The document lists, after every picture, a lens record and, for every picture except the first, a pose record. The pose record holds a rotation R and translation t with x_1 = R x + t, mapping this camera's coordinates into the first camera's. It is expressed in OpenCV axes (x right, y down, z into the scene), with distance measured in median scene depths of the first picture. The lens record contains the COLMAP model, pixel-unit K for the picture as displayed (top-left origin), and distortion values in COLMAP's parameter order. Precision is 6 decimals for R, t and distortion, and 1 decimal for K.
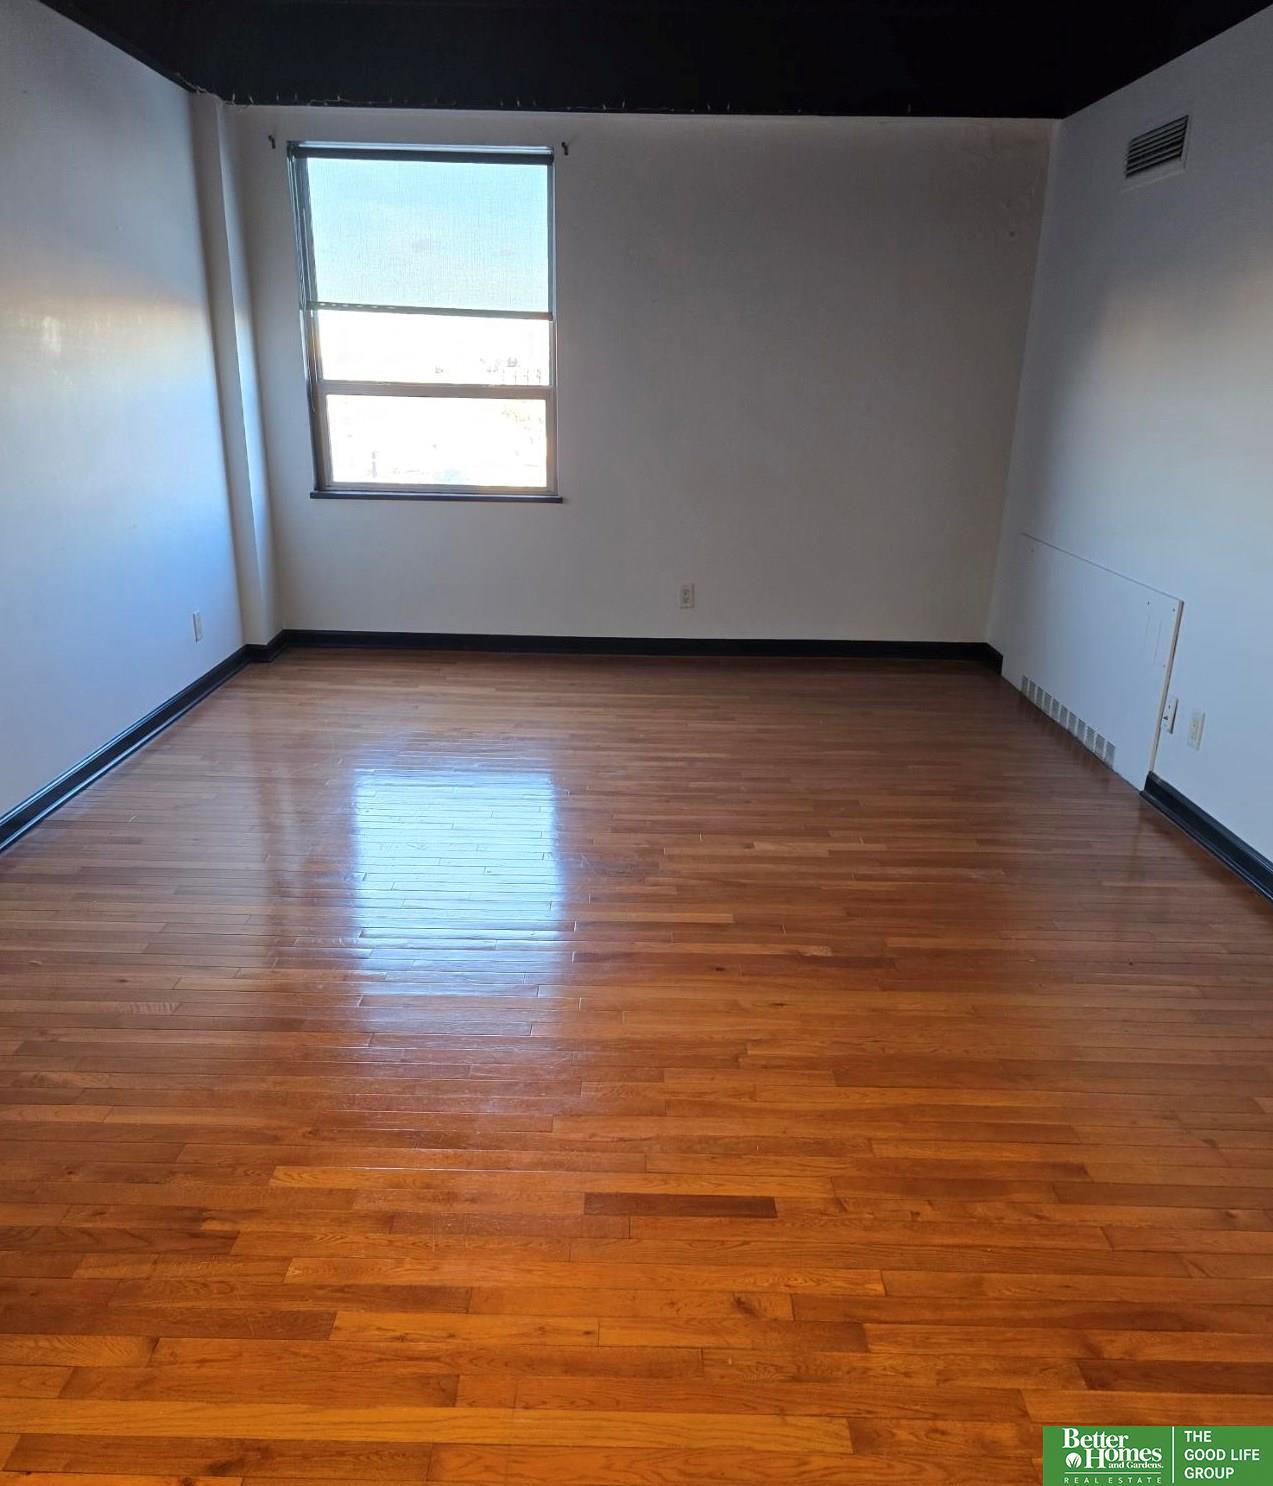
lens RADIAL K [[1172.8, 0, 639.7], [0, 1172.8, 815.8], [0, 0, 1]] dist [0.078322, -0.098172]
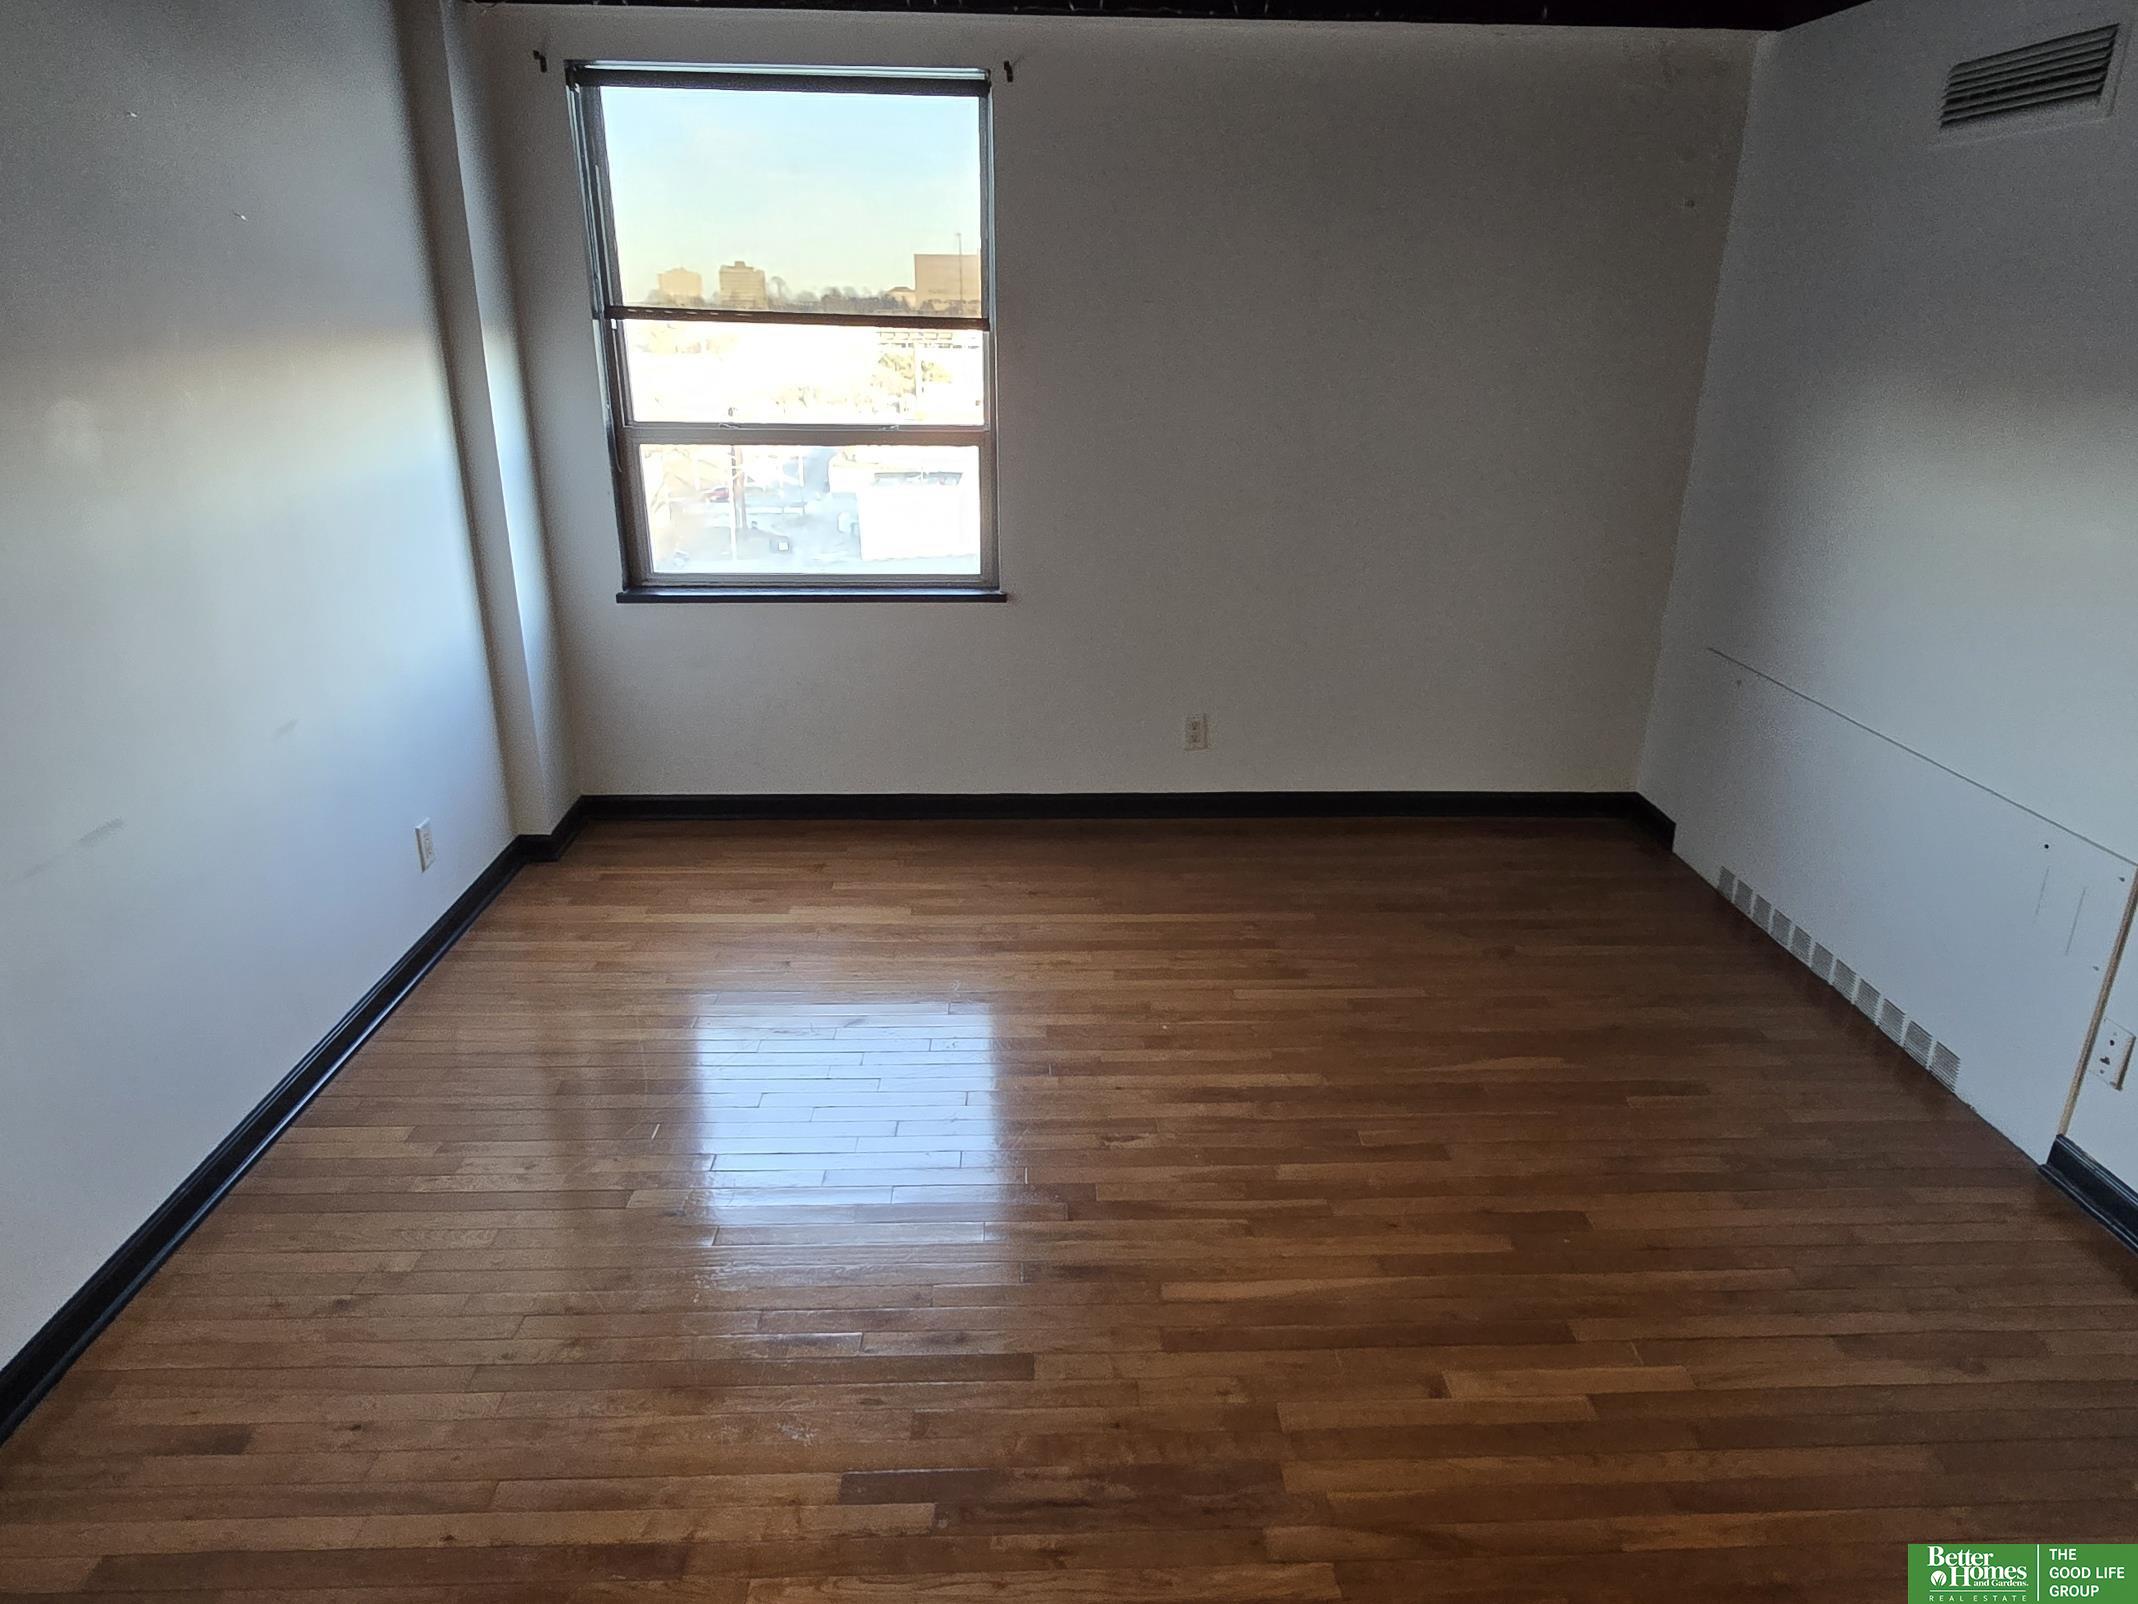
lens RADIAL K [[1348.6, 0, 1101.9], [0, 1348.6, 803.8], [0, 0, 1]] dist [-0.004607, -0.003093]
pose [[0.998822, -0.021006, 0.043748, -0.053155], [0.021344, 0.999746, -0.007277, -0.162580], [-0.043584, 0.008202, 0.999016, 0.281505]]
